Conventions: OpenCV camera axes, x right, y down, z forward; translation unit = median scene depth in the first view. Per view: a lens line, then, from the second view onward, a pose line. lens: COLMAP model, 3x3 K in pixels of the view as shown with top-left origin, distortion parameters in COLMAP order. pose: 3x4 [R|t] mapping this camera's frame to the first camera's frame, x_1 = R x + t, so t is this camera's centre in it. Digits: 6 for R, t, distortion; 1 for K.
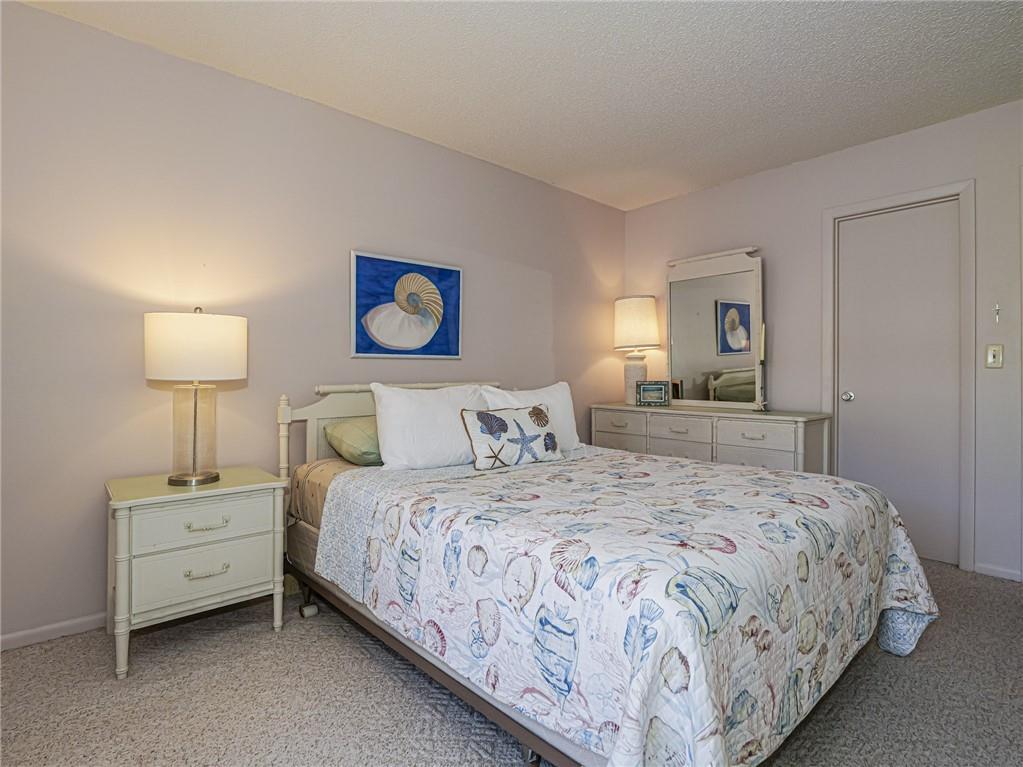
lens RADIAL K [[515.3, 0, 505.5], [0, 515.3, 368.6], [0, 0, 1]] dist [-0.004970, -0.001151]
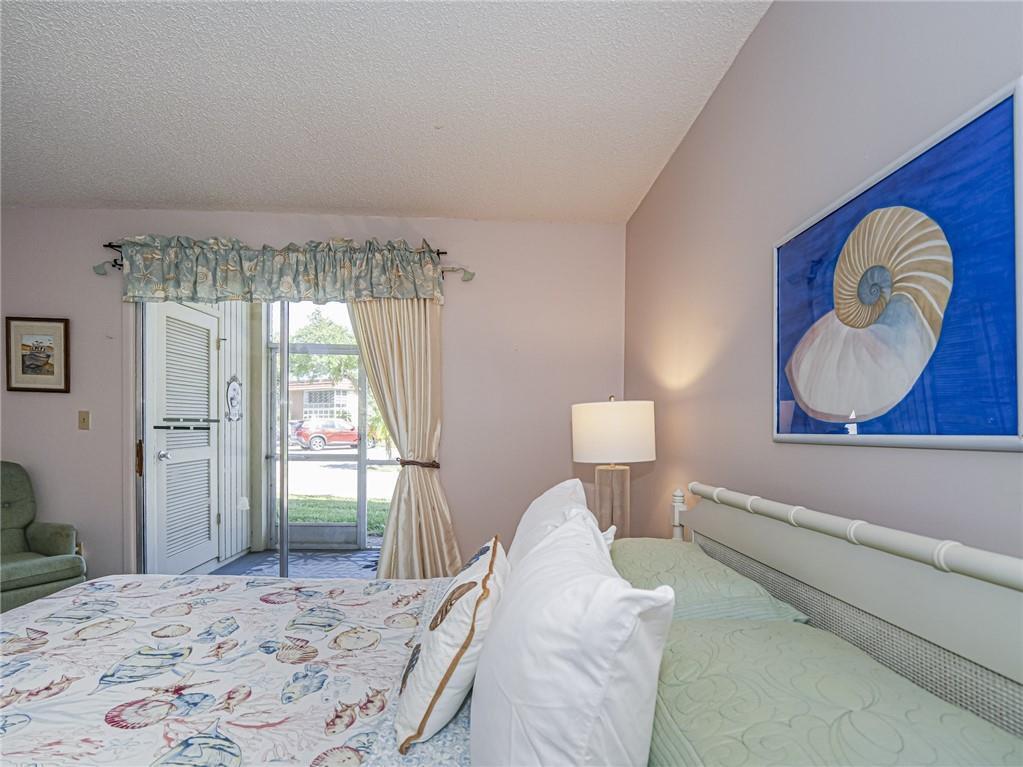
lens RADIAL K [[513.6, 0, 510.1], [0, 513.6, 438.7], [0, 0, 1]] dist [-0.014001, -0.000385]
pose [[-0.623416, 0.002608, -0.781886, 0.293027], [-0.007671, 0.999926, 0.009451, -0.027904], [0.781853, 0.011890, -0.623350, 1.119496]]
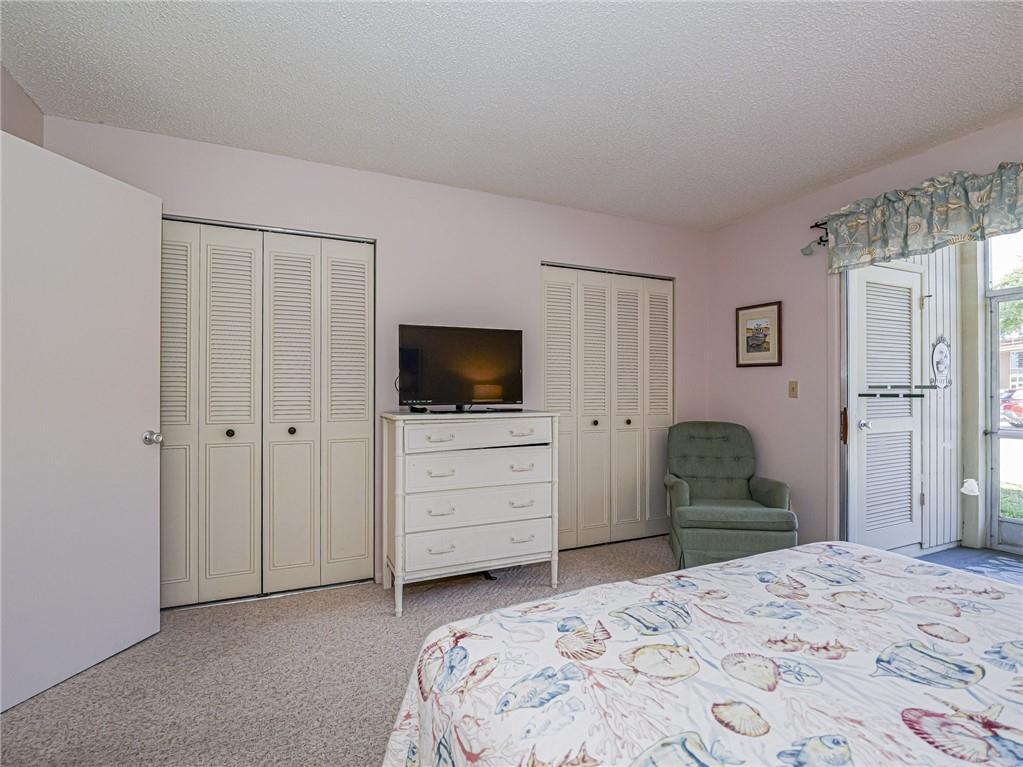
lens RADIAL K [[497.5, 0, 507.4], [0, 497.5, 392.5], [0, 0, 1]] dist [-0.013603, -0.000089]
pose [[-0.960790, -0.006860, 0.277192, 0.337013], [-0.011162, 0.999840, -0.013946, -0.018841], [-0.277052, -0.016493, -0.960713, 1.044772]]
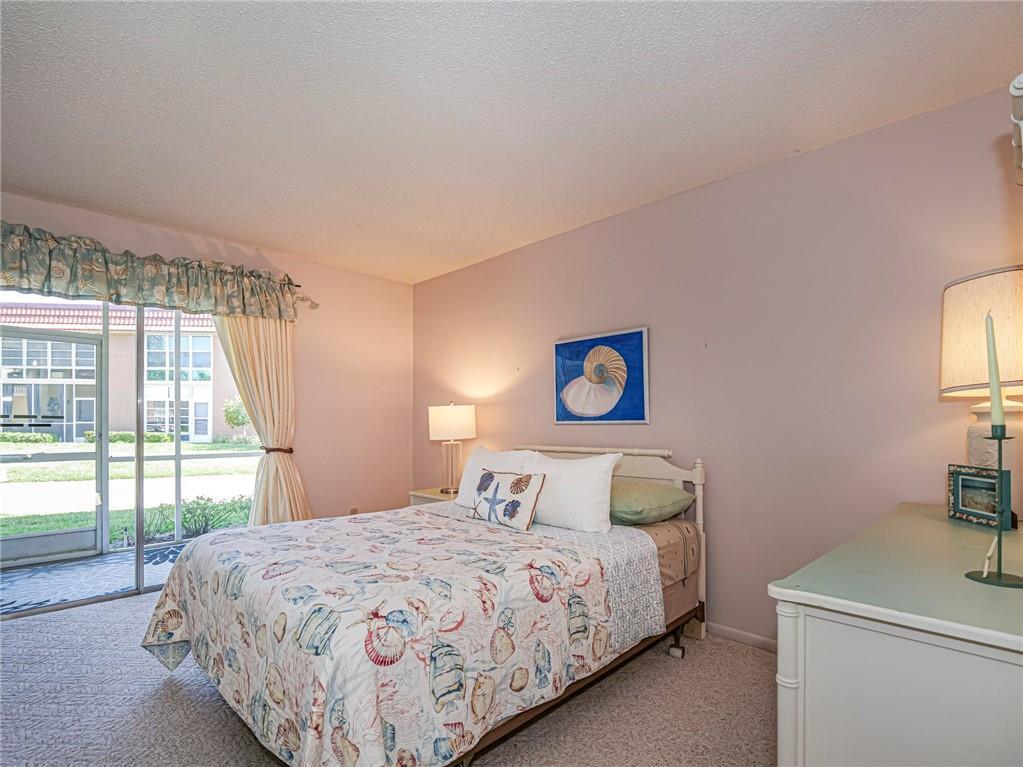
lens RADIAL K [[504.7, 0, 510.8], [0, 504.7, 419.2], [0, 0, 1]] dist [-0.014344, -0.000049]
pose [[0.071418, -0.010349, -0.997393, 0.950314], [0.012999, 0.999871, -0.009444, -0.024843], [0.997362, -0.012291, 0.071543, 0.802261]]
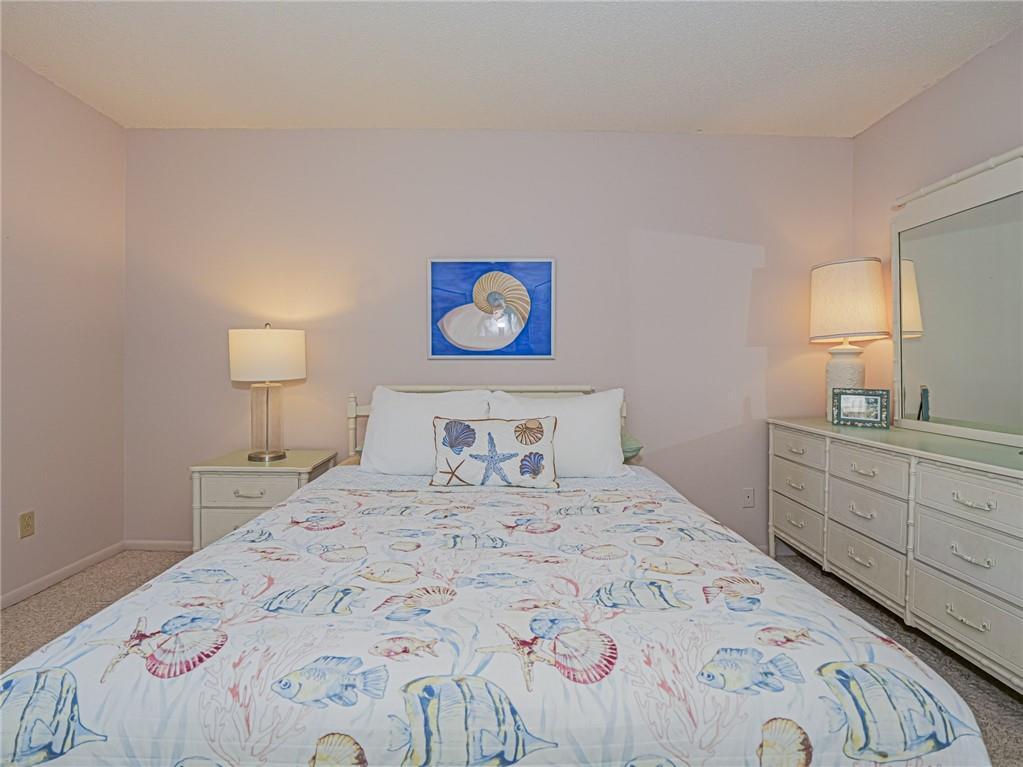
lens RADIAL K [[489.6, 0, 508.0], [0, 489.6, 368.8], [0, 0, 1]] dist [-0.014483, -0.000053]
pose [[0.761828, 0.006845, -0.647744, 0.480324], [0.003331, 0.999890, 0.014484, -0.016403], [0.647771, -0.013192, 0.761721, 0.338241]]
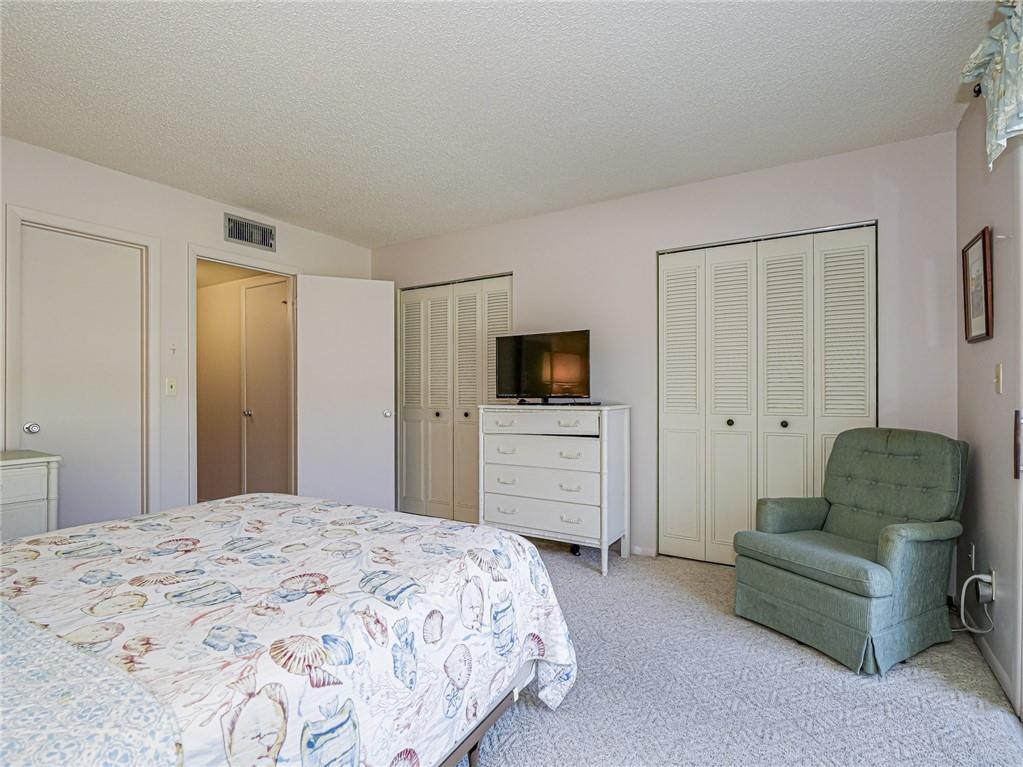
lens RADIAL K [[520.8, 0, 512.0], [0, 520.8, 394.6], [0, 0, 1]] dist [-0.016425, 0.000203]
pose [[-0.300355, -0.010369, 0.953771, -0.469795], [-0.013706, 0.999885, 0.006554, -0.023122], [-0.953729, -0.011104, -0.300462, 0.556017]]
